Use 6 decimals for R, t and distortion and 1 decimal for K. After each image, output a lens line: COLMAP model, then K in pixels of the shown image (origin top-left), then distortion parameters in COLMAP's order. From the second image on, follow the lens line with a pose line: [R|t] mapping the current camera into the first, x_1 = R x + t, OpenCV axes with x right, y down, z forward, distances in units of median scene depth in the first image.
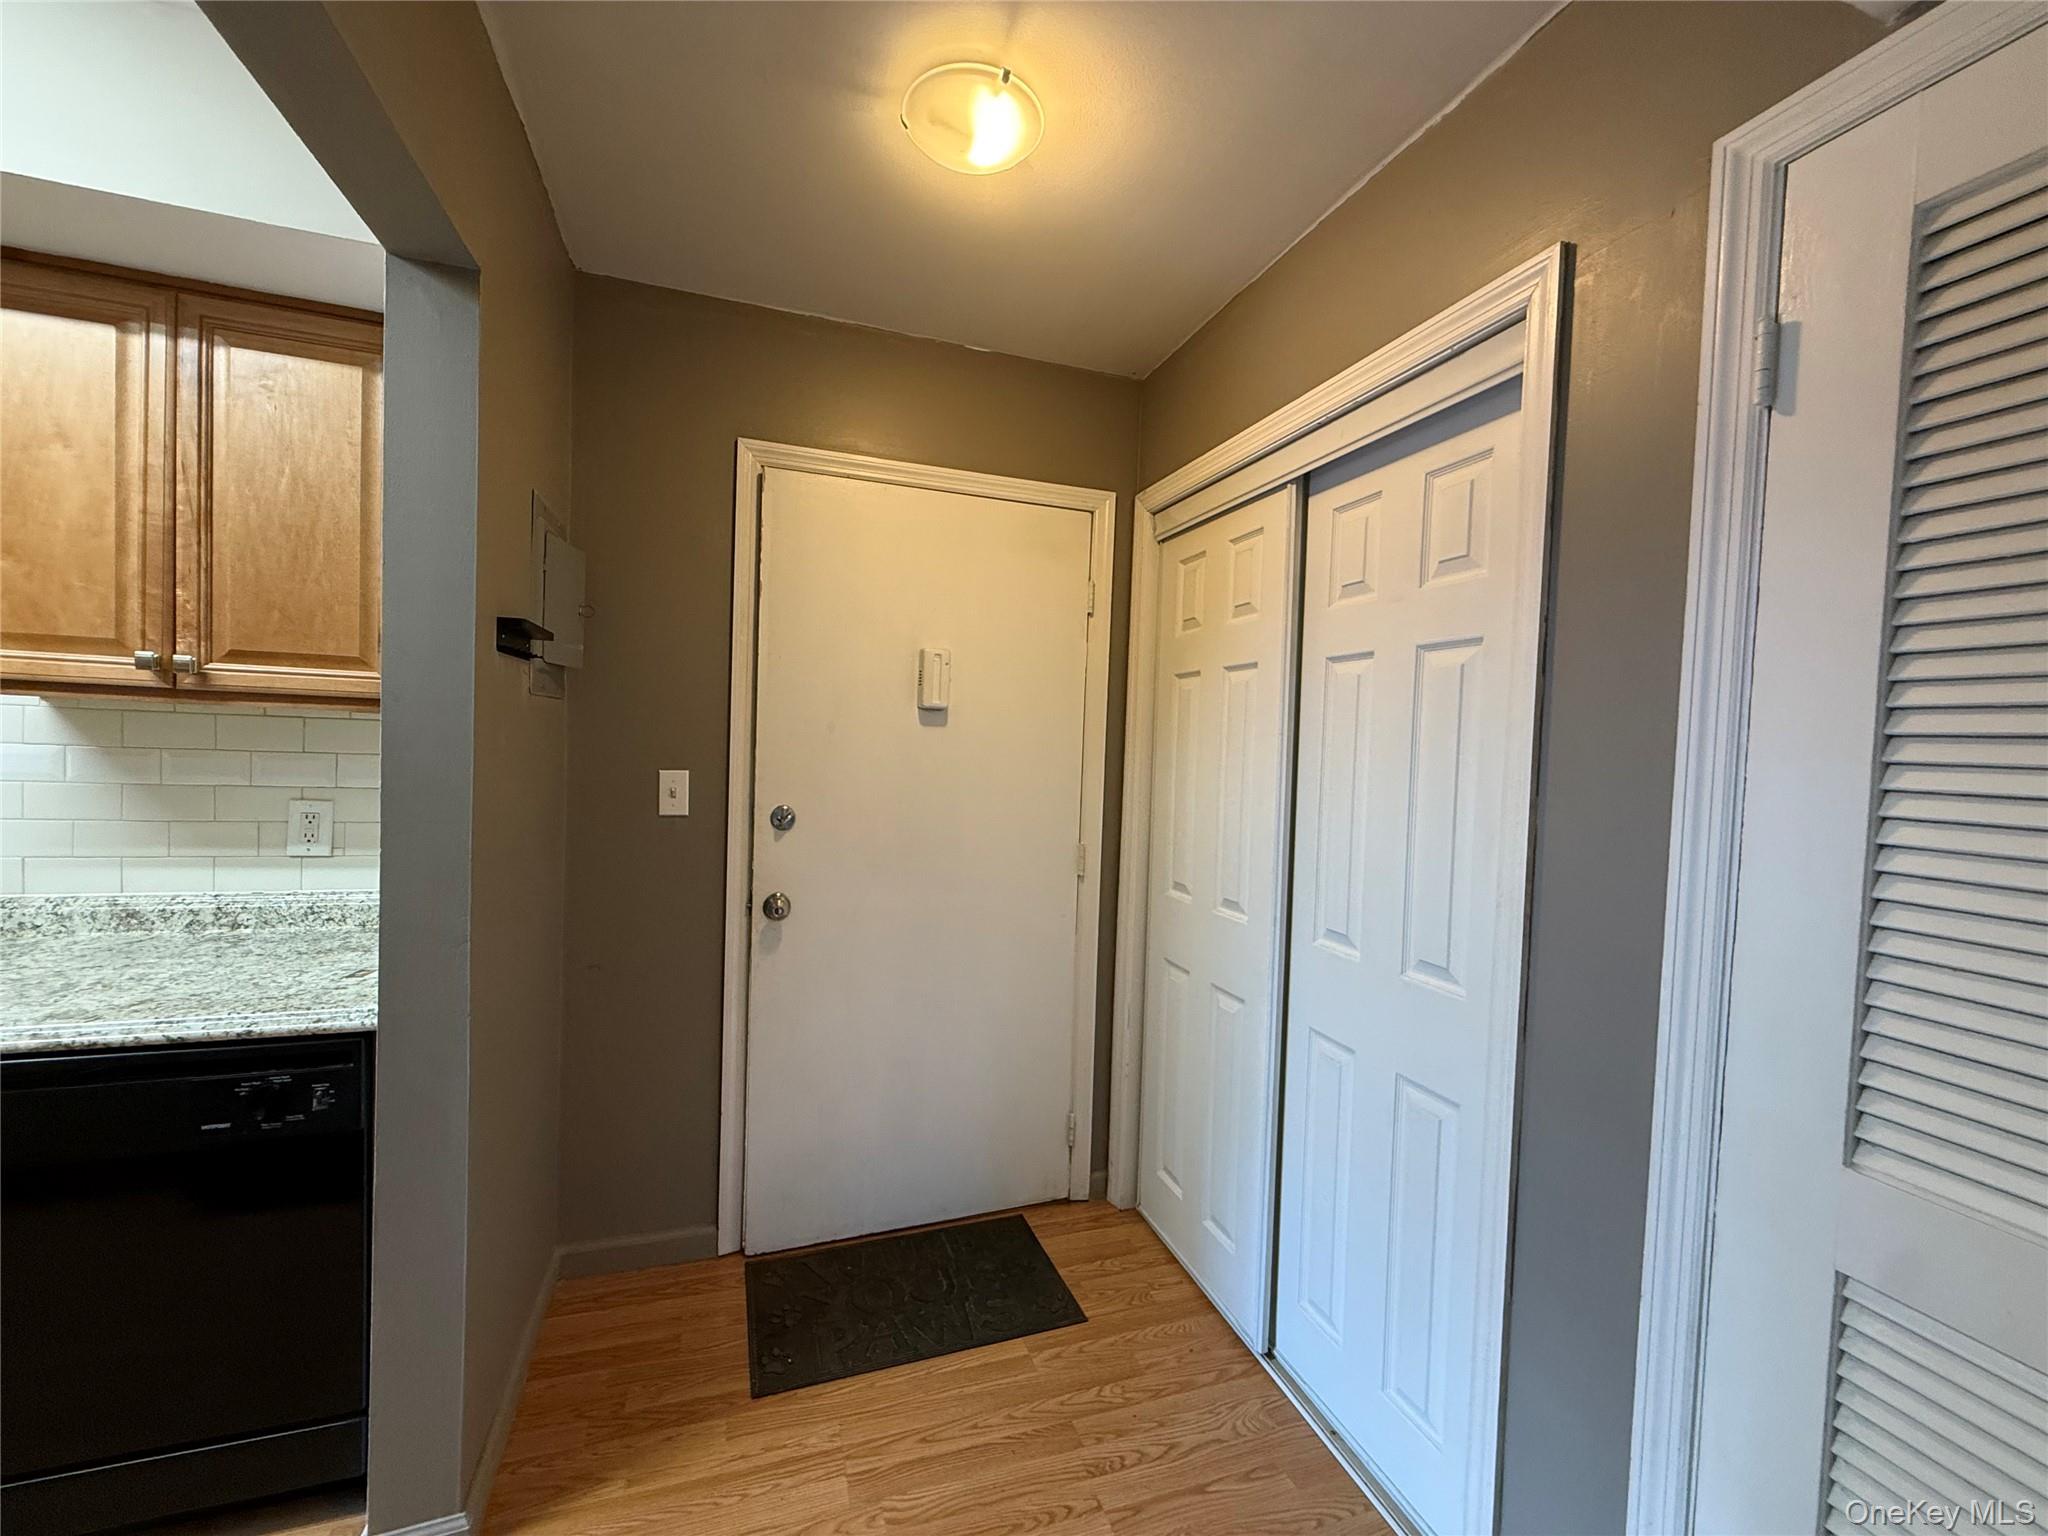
lens RADIAL K [[815.0, 0, 1017.2], [0, 815.0, 767.0], [0, 0, 1]] dist [-0.001796, 0.000814]
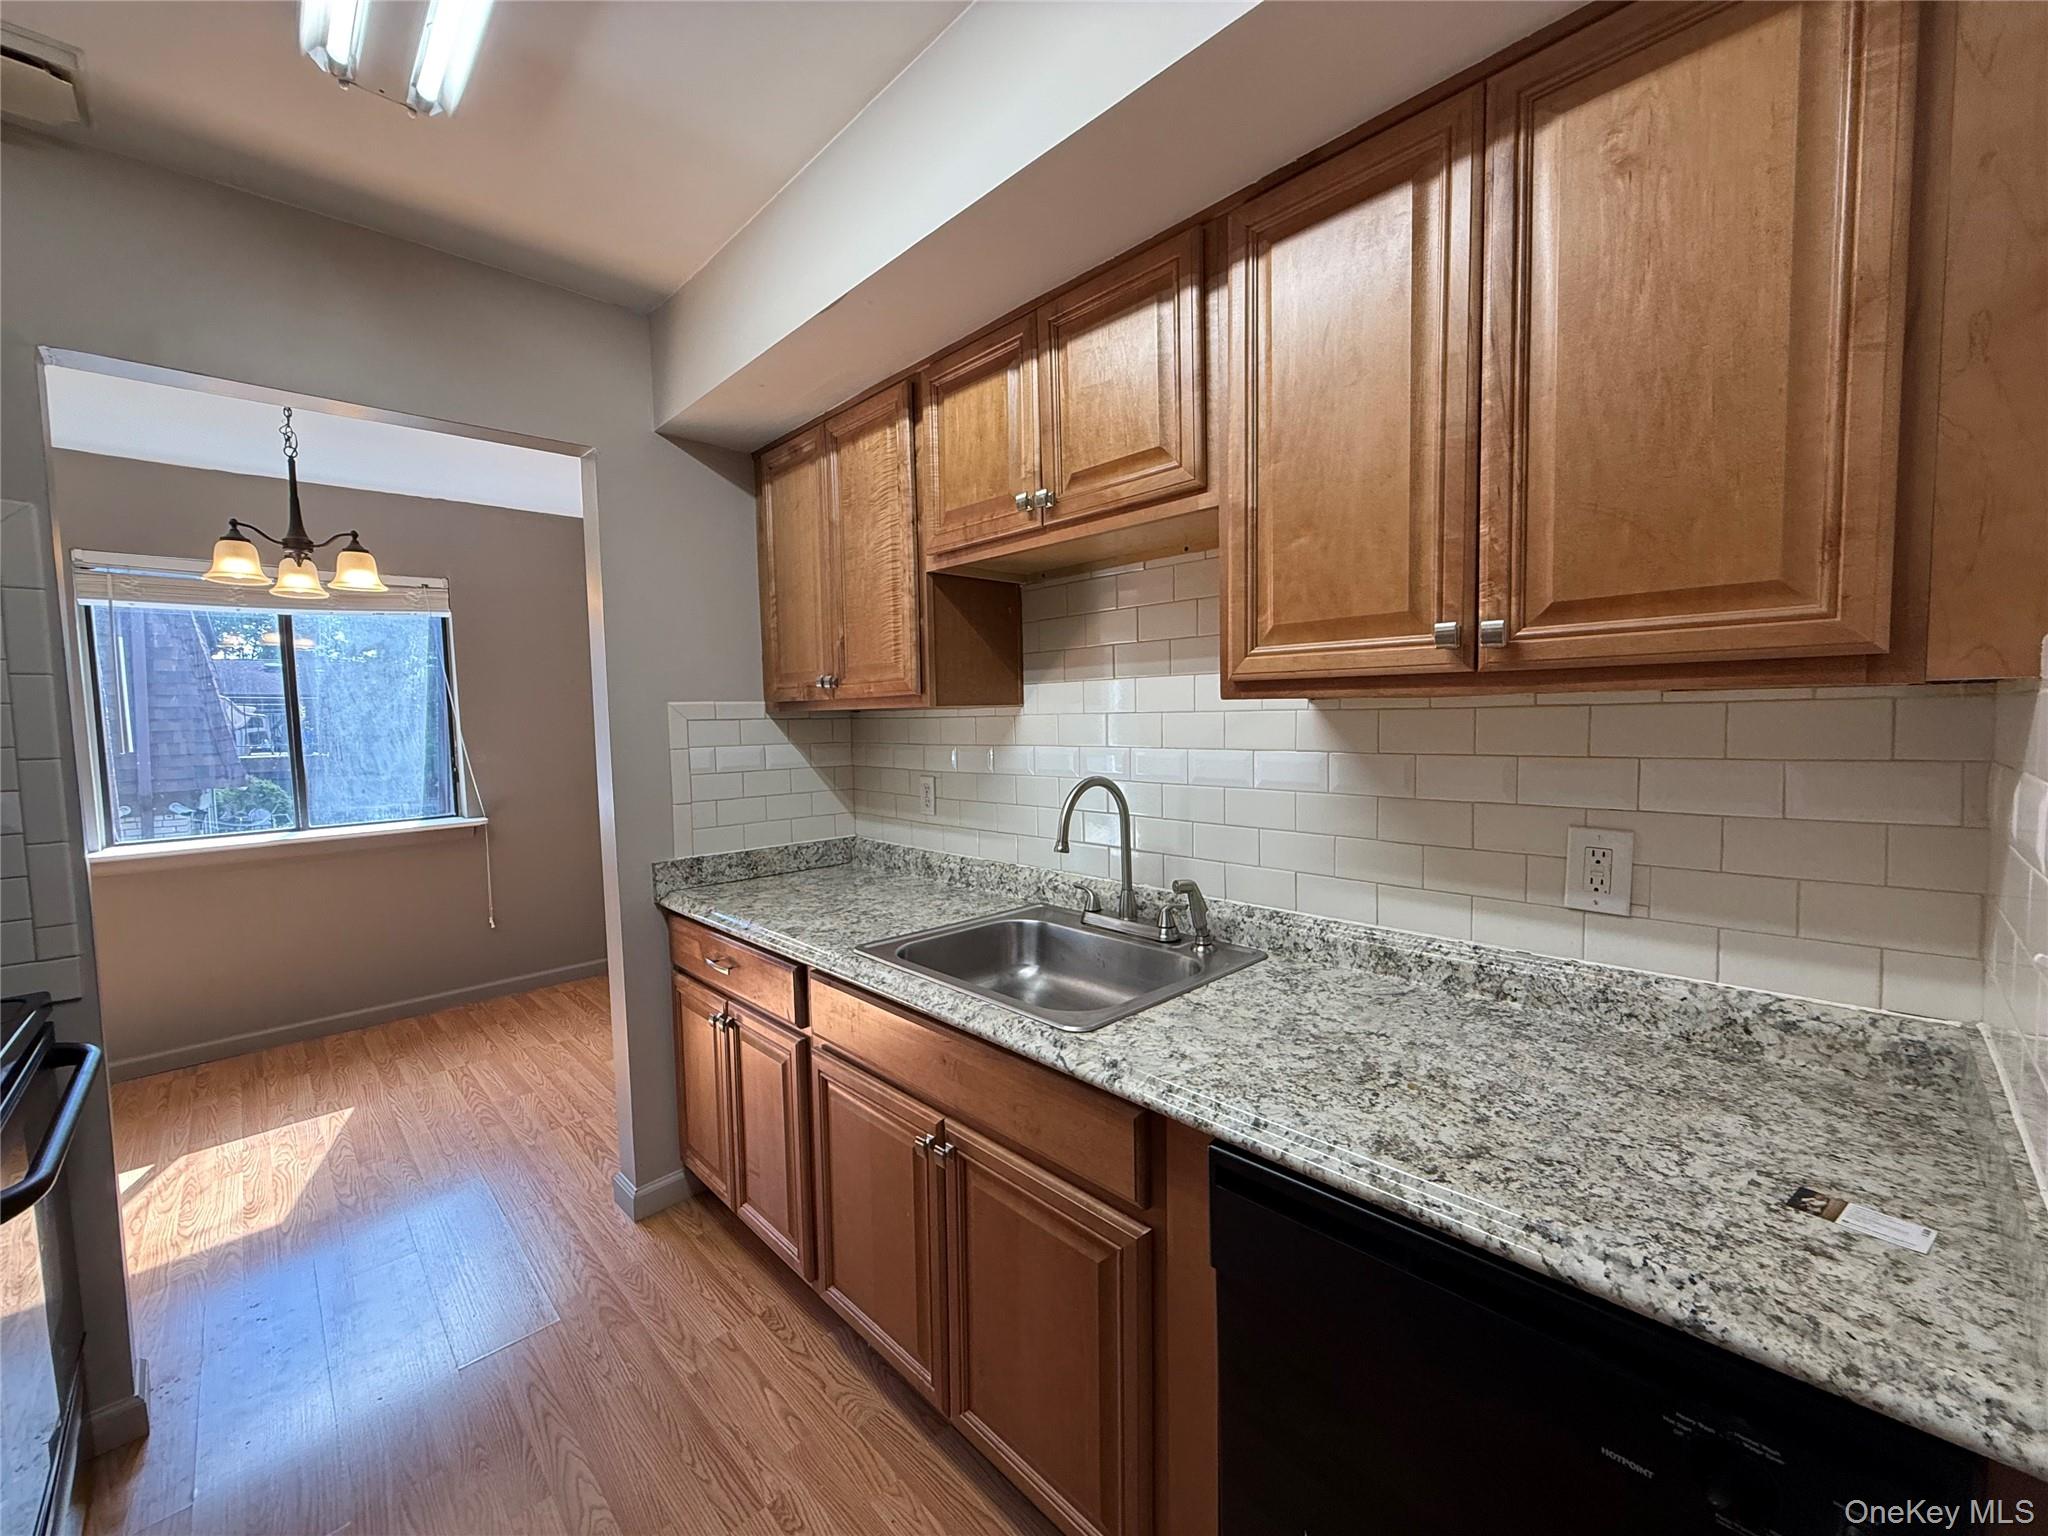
lens RADIAL K [[815.0, 0, 1022.8], [0, 815.0, 766.8], [0, 0, 1]] dist [-0.001796, 0.000814]
pose [[0.434142, 0.006185, -0.900823, -0.577399], [0.007790, 0.999913, 0.010620, -0.025515], [0.900811, -0.011628, 0.434056, 0.350226]]
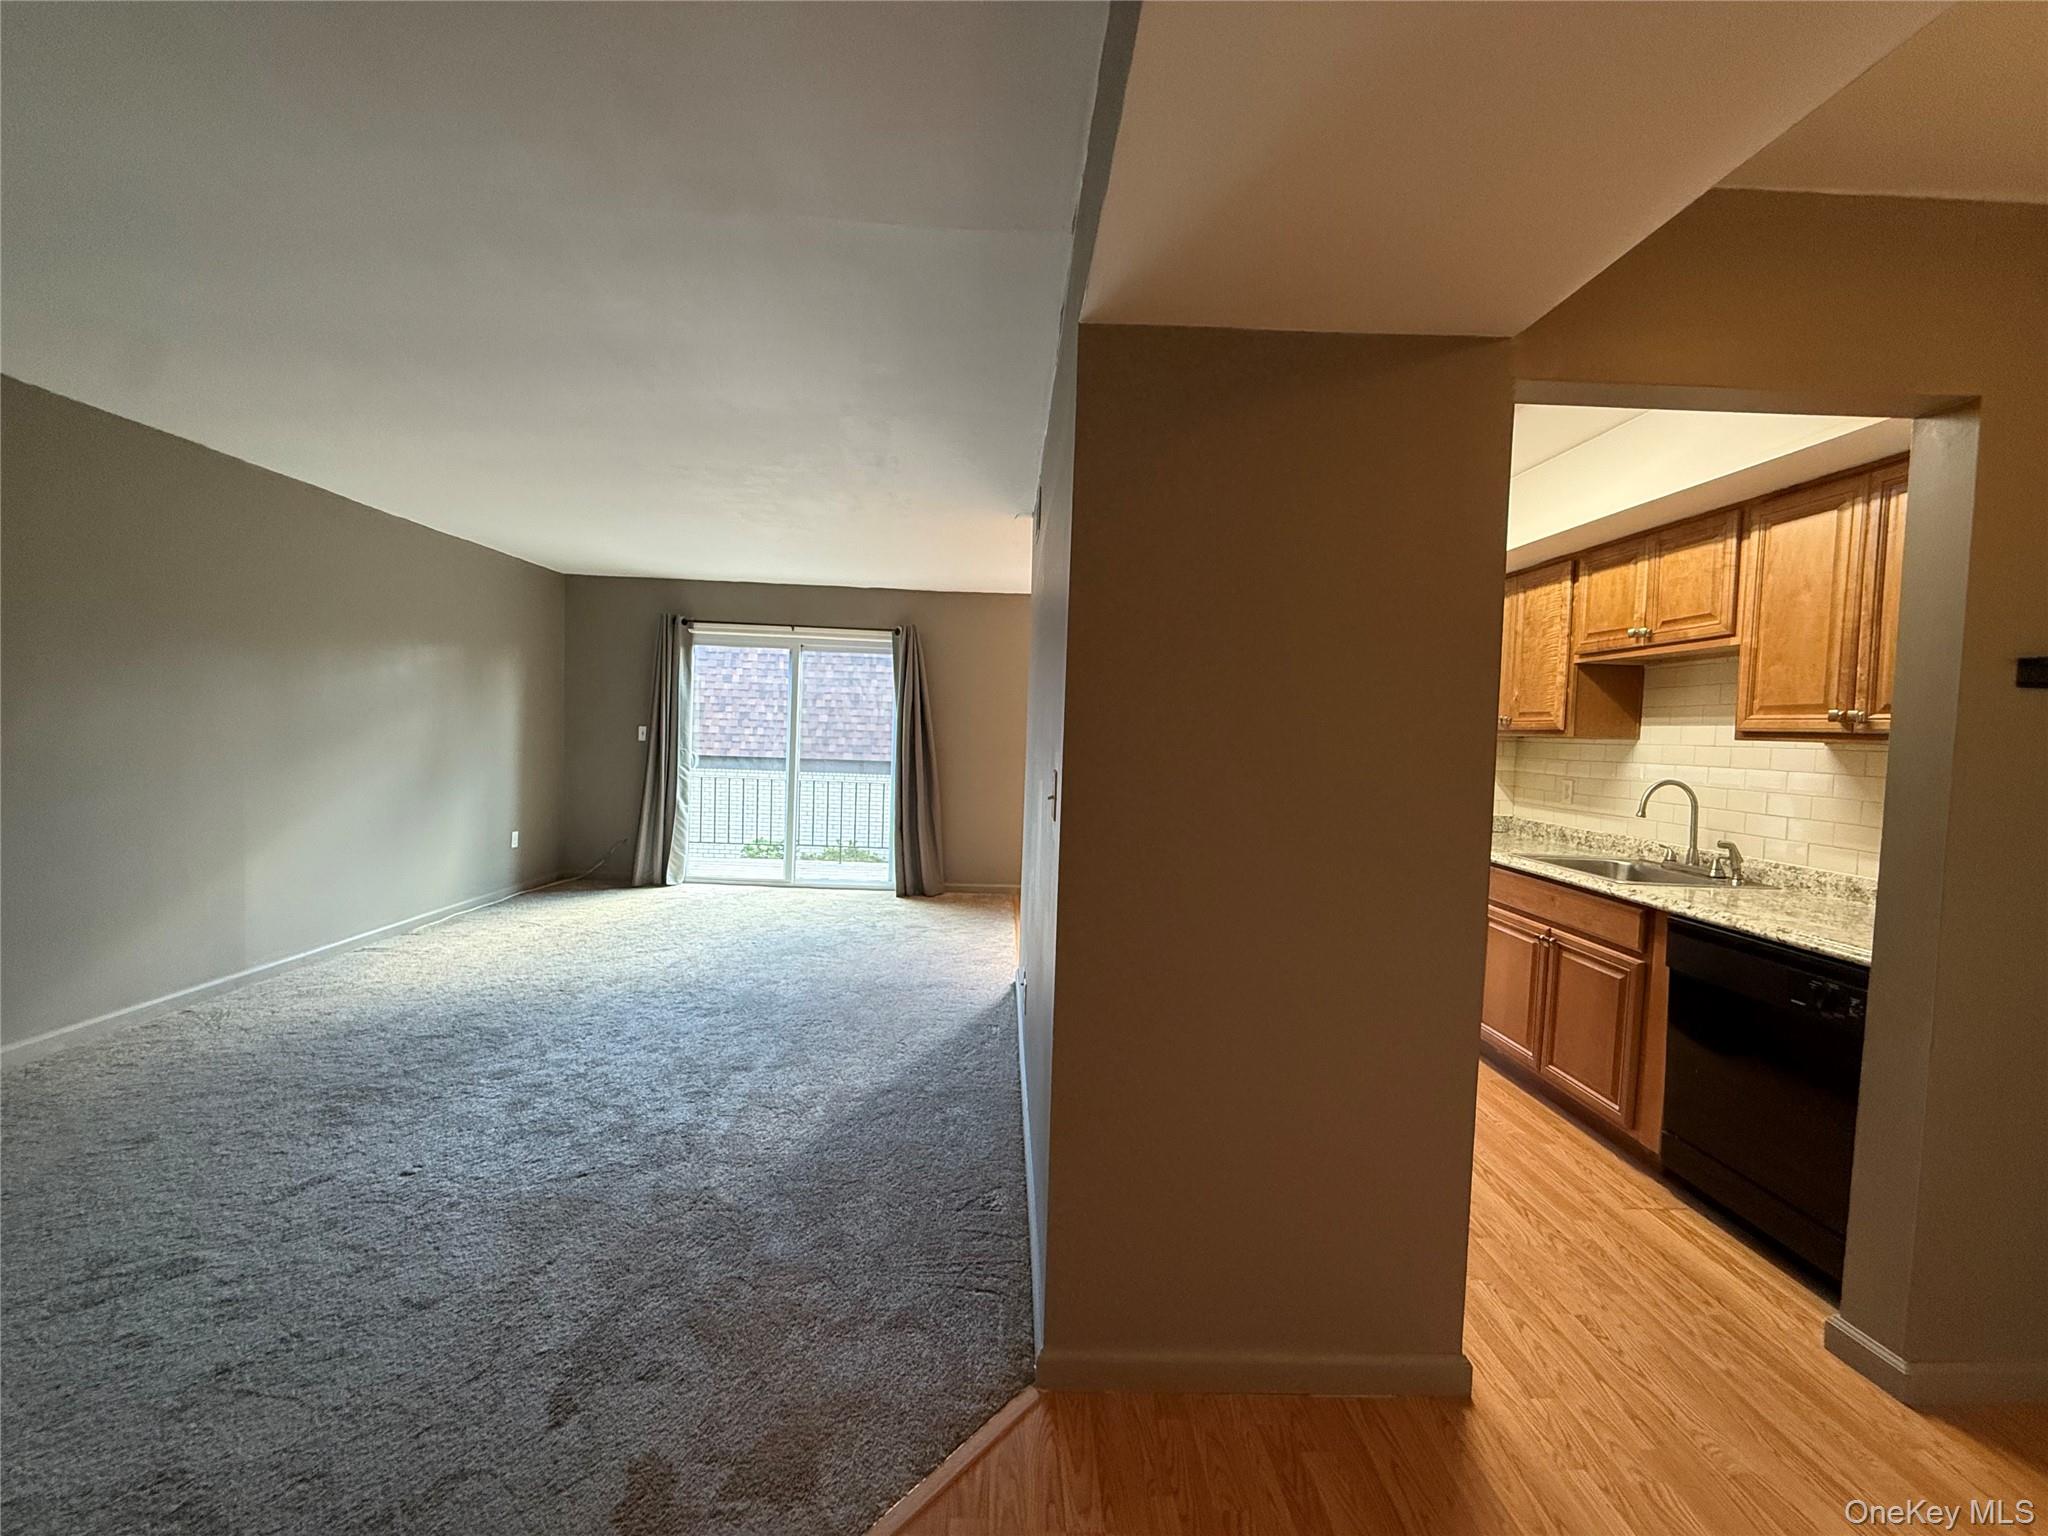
lens RADIAL K [[815.0, 0, 1020.8], [0, 815.0, 767.0], [0, 0, 1]] dist [-0.001796, 0.000814]
pose [[-0.291911, -0.006702, -0.956422, 0.860415], [-0.076315, 0.996950, 0.016306, 0.059512], [0.953396, 0.077750, -0.291533, -0.025391]]
